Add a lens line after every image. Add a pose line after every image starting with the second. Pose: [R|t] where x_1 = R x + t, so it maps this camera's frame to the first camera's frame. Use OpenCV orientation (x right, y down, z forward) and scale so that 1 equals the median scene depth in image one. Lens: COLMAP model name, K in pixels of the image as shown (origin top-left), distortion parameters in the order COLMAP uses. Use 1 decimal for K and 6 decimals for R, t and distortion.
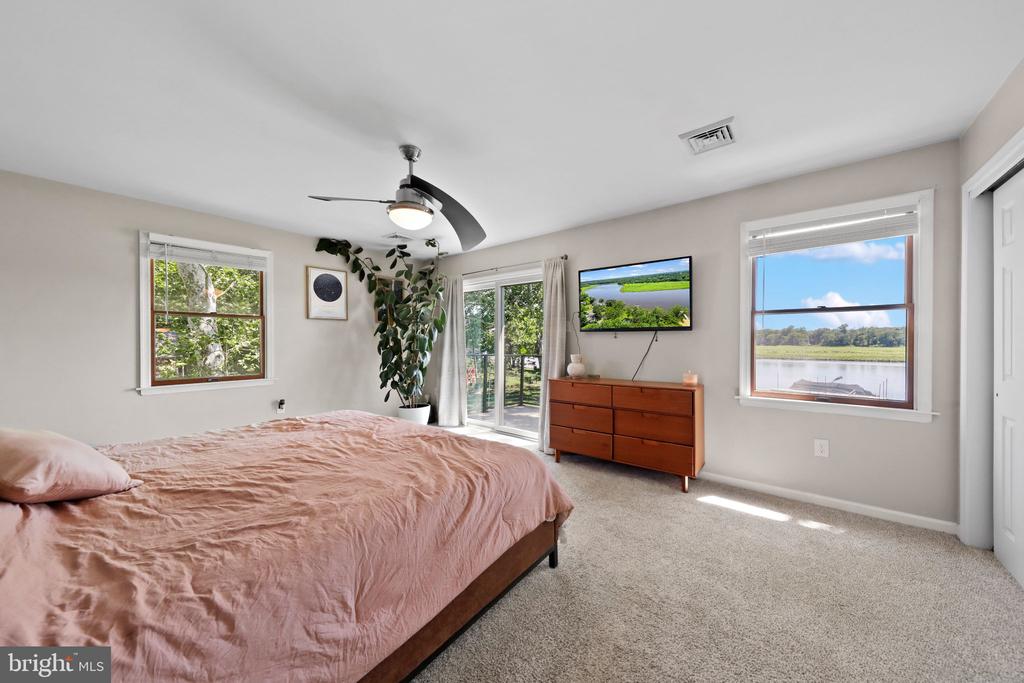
lens RADIAL K [[360.5, 0, 509.3], [0, 360.5, 341.2], [0, 0, 1]] dist [-0.003326, -0.000346]
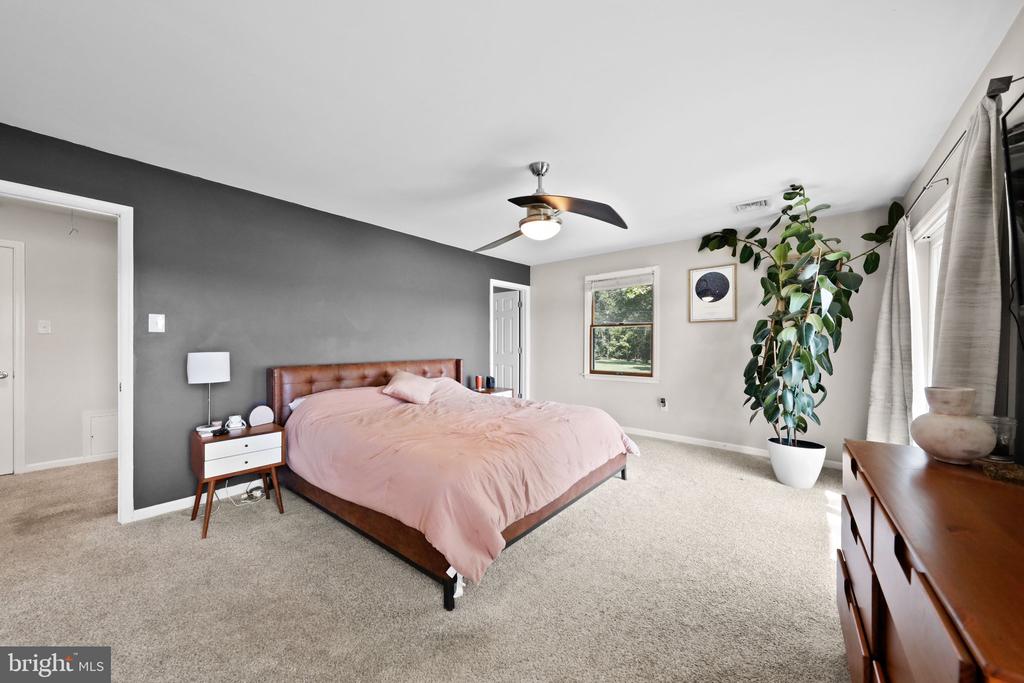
lens RADIAL K [[355.6, 0, 511.6], [0, 355.6, 343.1], [0, 0, 1]] dist [-0.000877, -0.000154]
pose [[0.010131, 0.002636, -0.999945, 0.494886], [0.002518, 0.999993, 0.002661, -0.010309], [0.999946, -0.002545, 0.010124, 0.584853]]
